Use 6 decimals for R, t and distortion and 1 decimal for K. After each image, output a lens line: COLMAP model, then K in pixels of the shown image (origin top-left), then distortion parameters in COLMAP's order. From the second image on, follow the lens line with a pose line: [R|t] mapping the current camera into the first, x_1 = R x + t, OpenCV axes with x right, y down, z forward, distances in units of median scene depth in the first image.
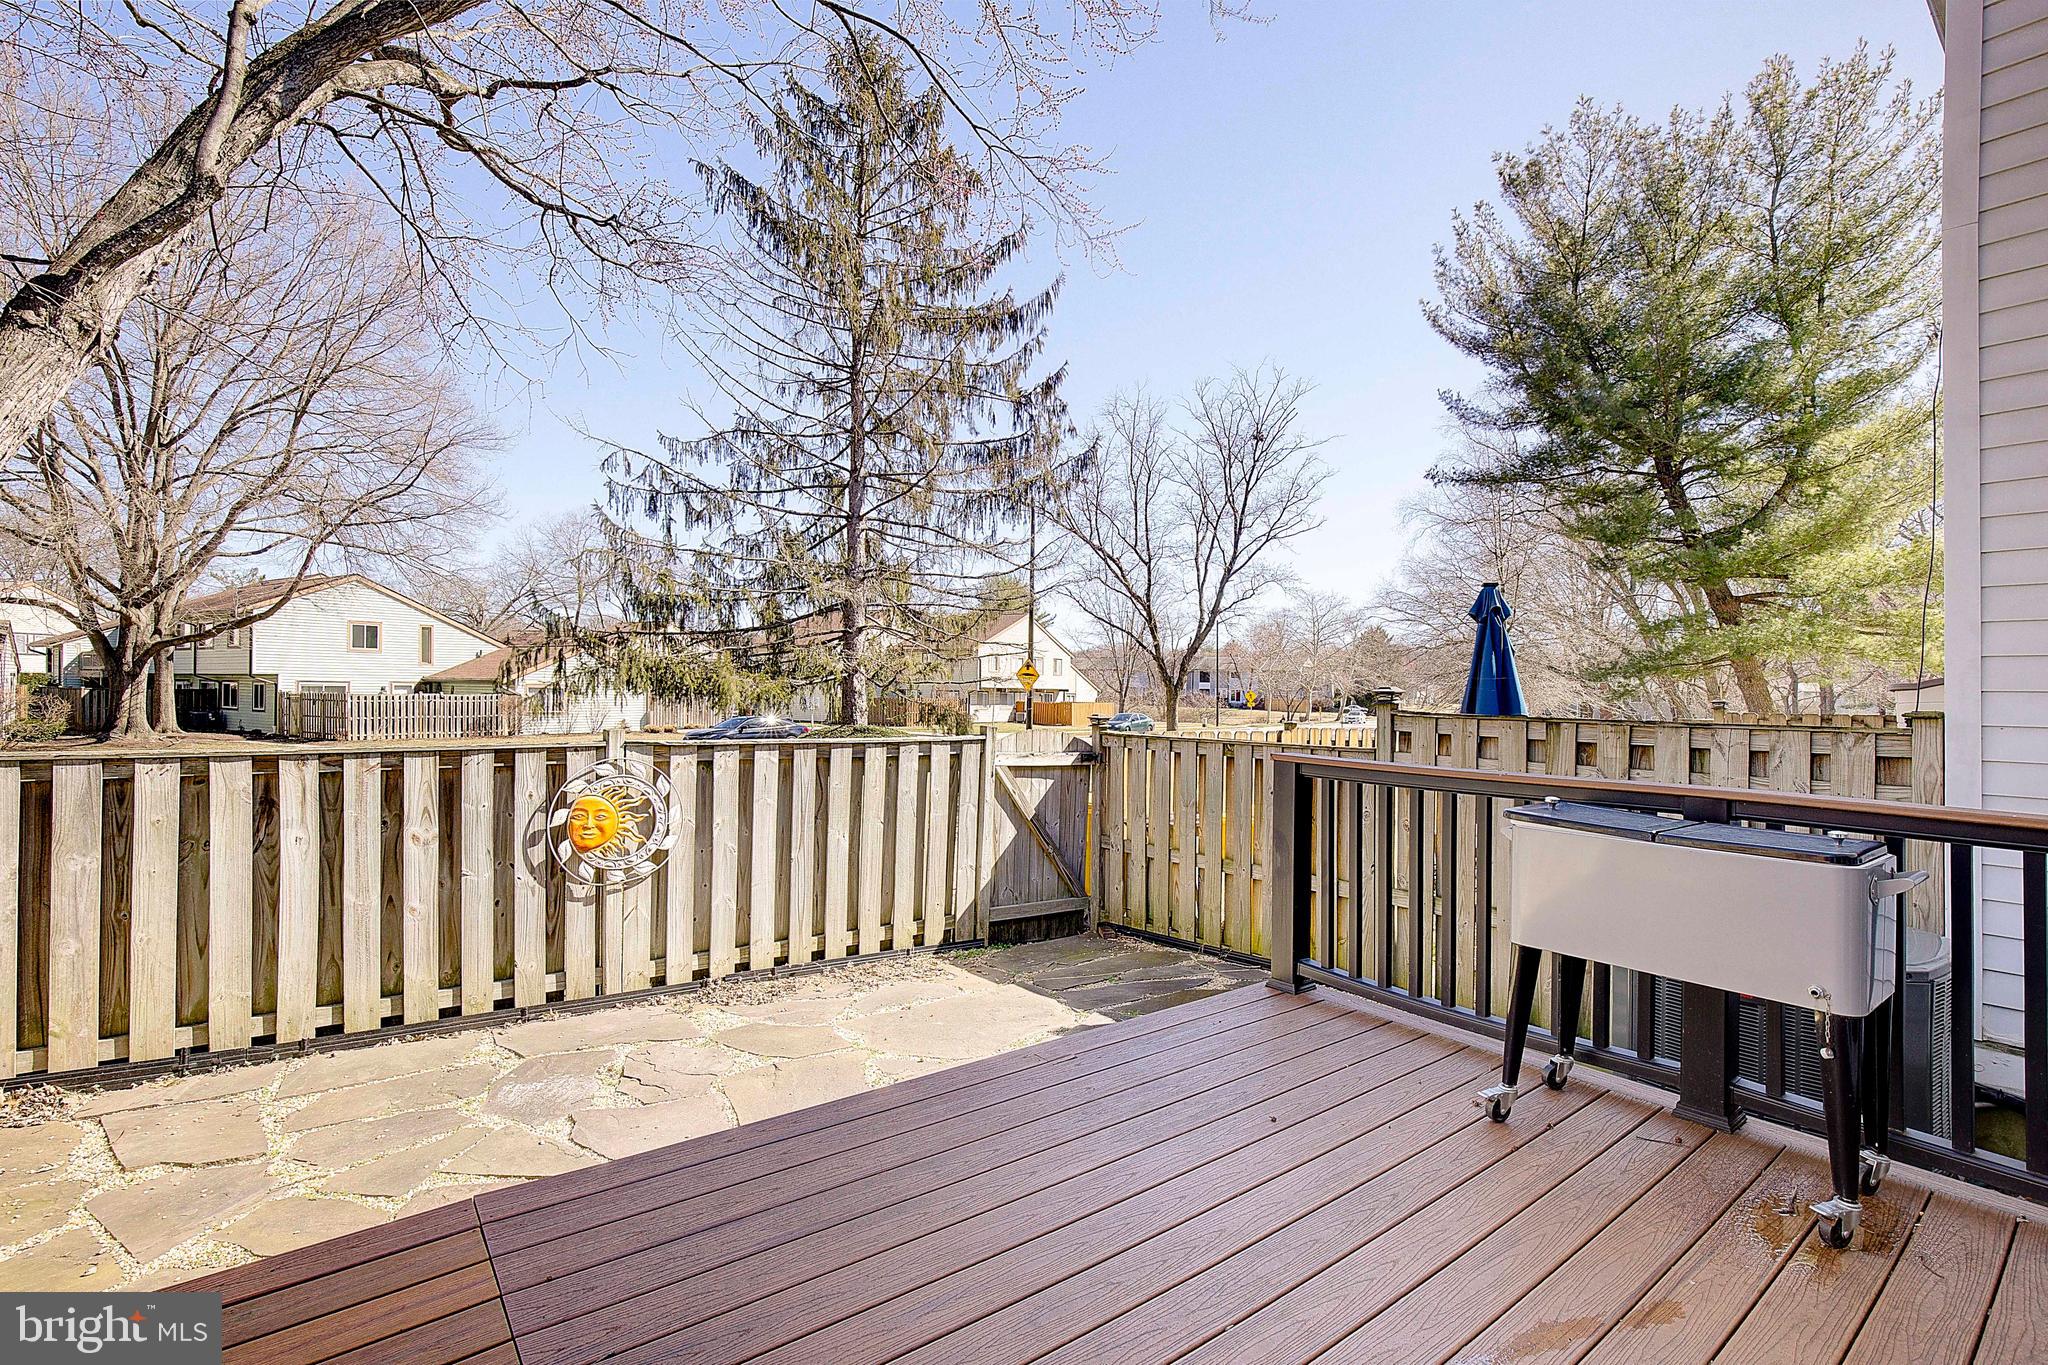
lens RADIAL K [[945.4, 0, 1056.3], [0, 945.4, 688.1], [0, 0, 1]] dist [-0.036212, 0.010311]
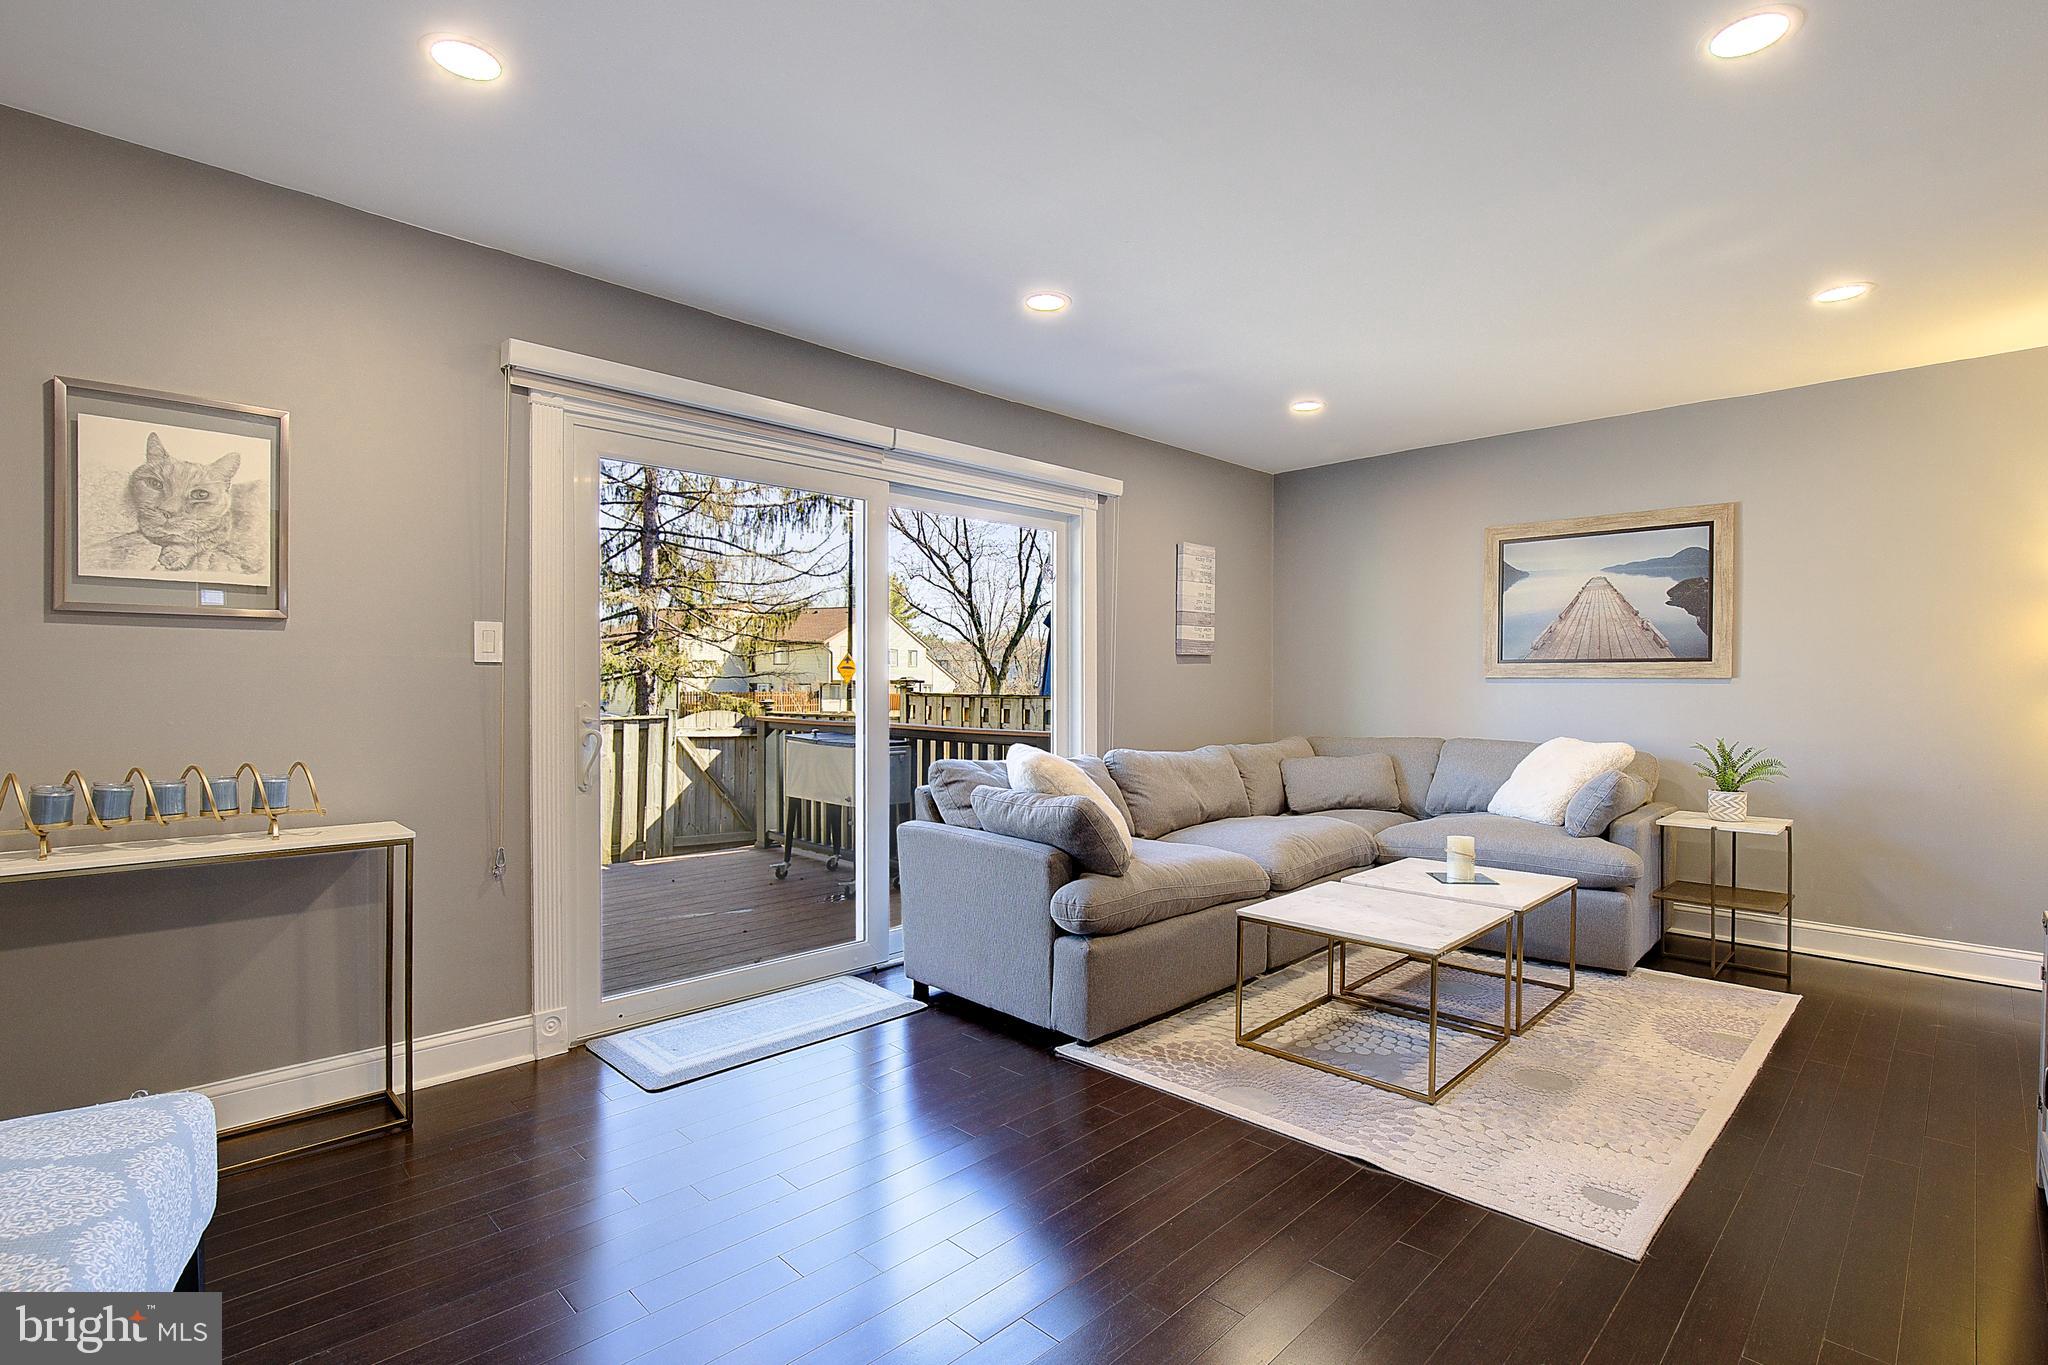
lens RADIAL K [[961.3, 0, 1042.5], [0, 961.3, 685.6], [0, 0, 1]] dist [-0.021082, 0.000600]
pose [[0.993364, -0.014078, 0.114150, 0.372792], [0.013290, 0.999882, 0.007660, 0.001682], [-0.114244, -0.006092, 0.993434, -0.579237]]
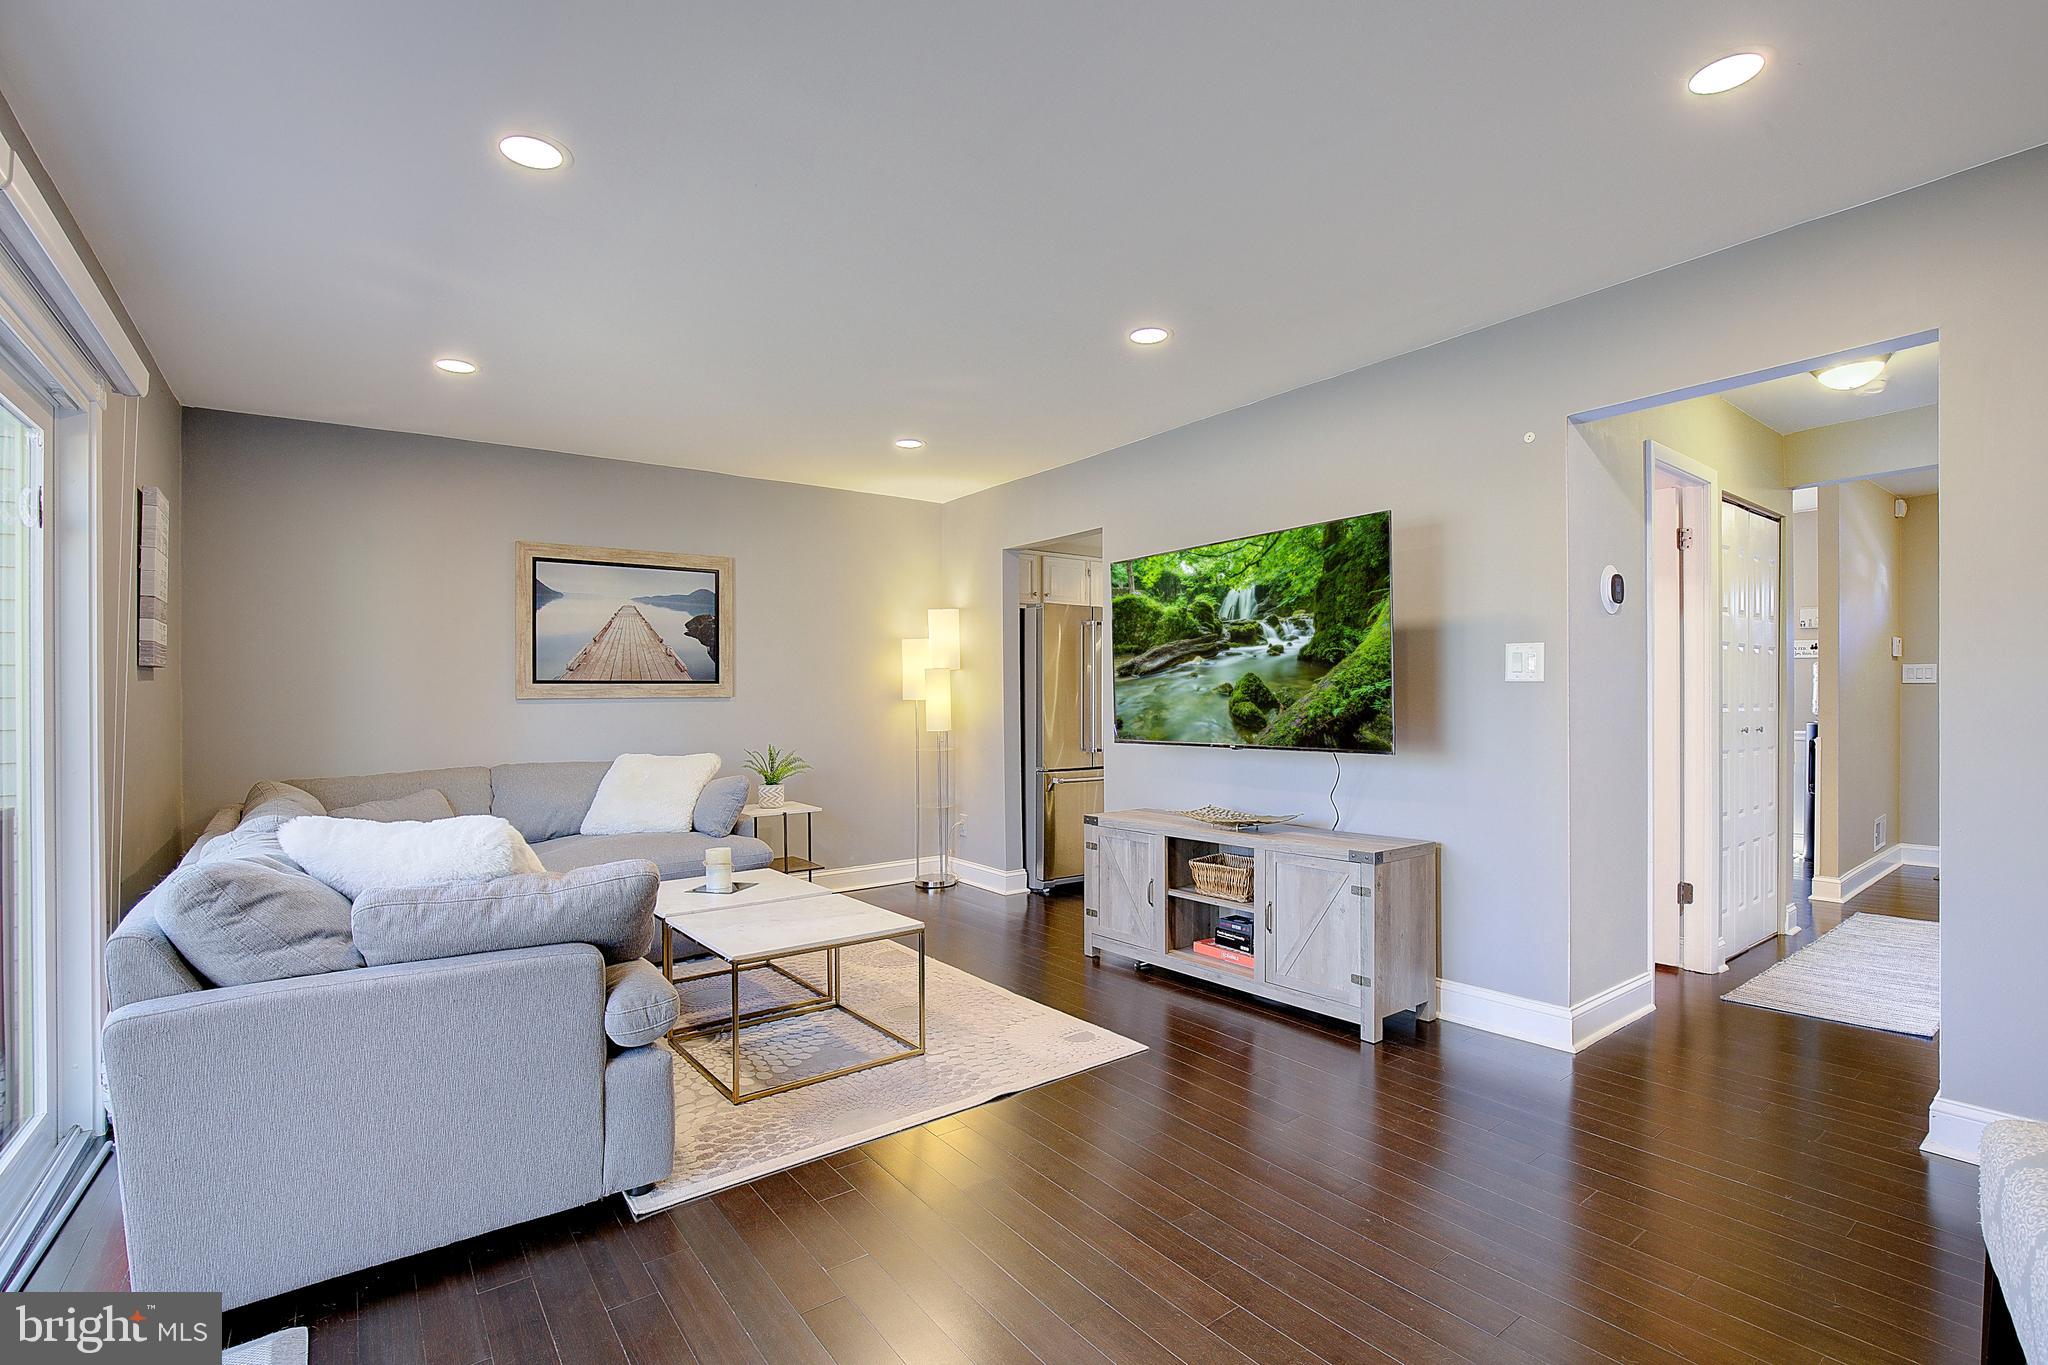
lens RADIAL K [[941.7, 0, 1043.9], [0, 941.7, 687.0], [0, 0, 1]] dist [-0.017848, 0.000359]
pose [[0.035672, -0.007441, 0.999336, 0.079568], [0.011215, 0.999912, 0.007045, -0.004428], [-0.999301, 0.010956, 0.035753, -0.242209]]
